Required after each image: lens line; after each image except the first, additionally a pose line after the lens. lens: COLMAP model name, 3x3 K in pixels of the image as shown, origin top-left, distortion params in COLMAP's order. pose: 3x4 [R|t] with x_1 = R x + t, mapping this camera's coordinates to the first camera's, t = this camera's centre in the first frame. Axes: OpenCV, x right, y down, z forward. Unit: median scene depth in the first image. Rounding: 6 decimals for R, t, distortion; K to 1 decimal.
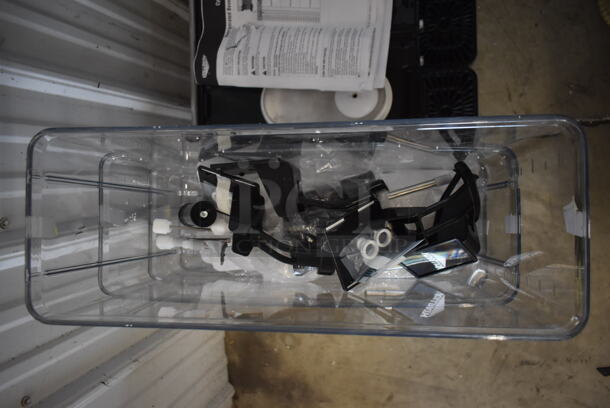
lens RADIAL K [[476.5, 0, 305.0], [0, 476.5, 204.0], [0, 0, 1]] dist [-0.093751, 0.015376]
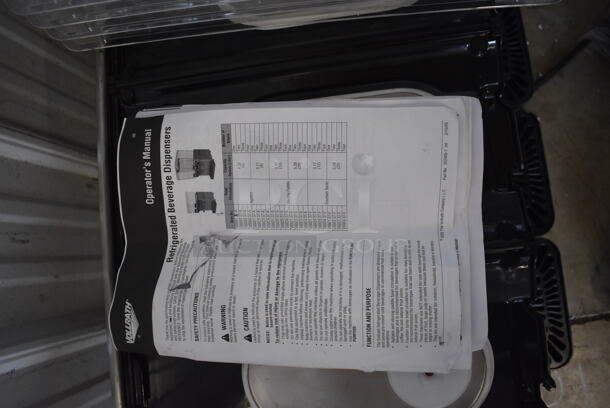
lens RADIAL K [[476.5, 0, 305.0], [0, 476.5, 204.0], [0, 0, 1]] dist [-0.093751, 0.015376]
pose [[0.994170, -0.069716, 0.082253, -0.055527], [0.084249, 0.978341, -0.189077, -0.310931], [-0.067289, 0.194905, 0.978511, 0.464812]]
